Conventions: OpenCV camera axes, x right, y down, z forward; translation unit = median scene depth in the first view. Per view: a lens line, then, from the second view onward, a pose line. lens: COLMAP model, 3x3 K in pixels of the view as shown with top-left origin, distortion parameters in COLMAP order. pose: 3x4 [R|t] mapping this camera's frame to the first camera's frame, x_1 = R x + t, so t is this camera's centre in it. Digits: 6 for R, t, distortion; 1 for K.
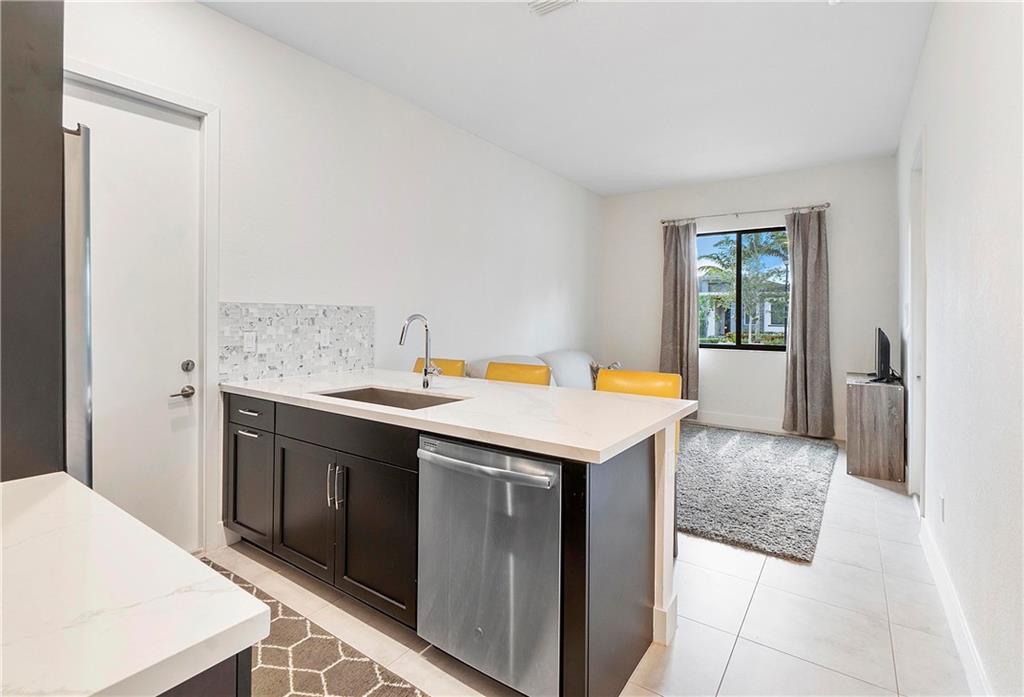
lens RADIAL K [[486.3, 0, 514.5], [0, 486.3, 317.4], [0, 0, 1]] dist [0.000304, -0.000110]
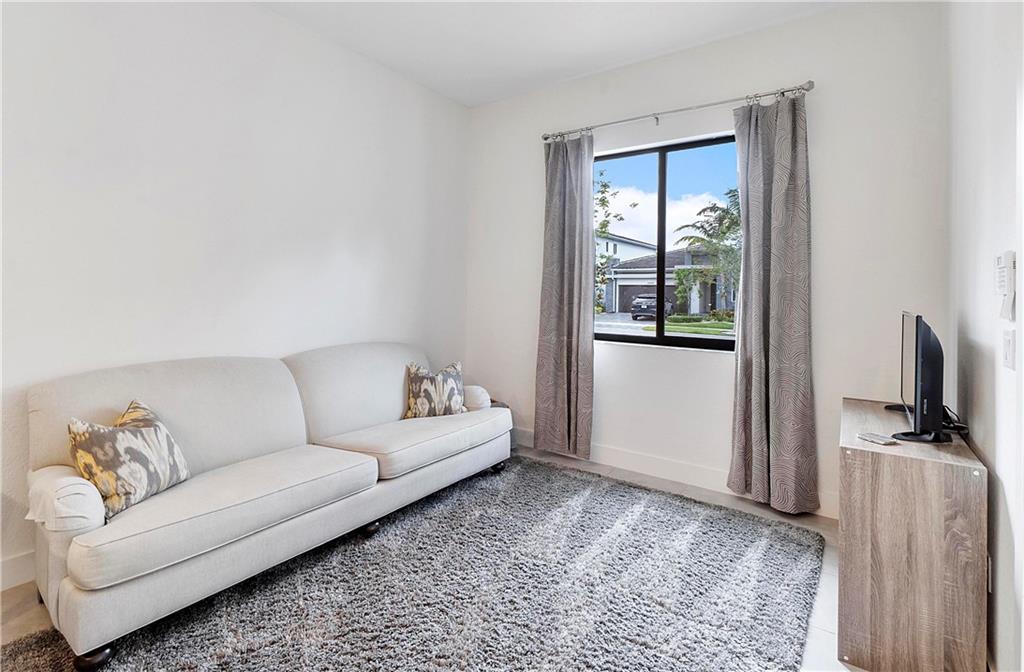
lens RADIAL K [[462.6, 0, 512.0], [0, 462.6, 291.7], [0, 0, 1]] dist [-0.000153, 0.000345]
pose [[0.999517, 0.008032, -0.030016, 0.321182], [-0.008071, 0.999967, -0.001197, 0.003339], [0.030006, 0.001439, 0.999549, 0.462330]]
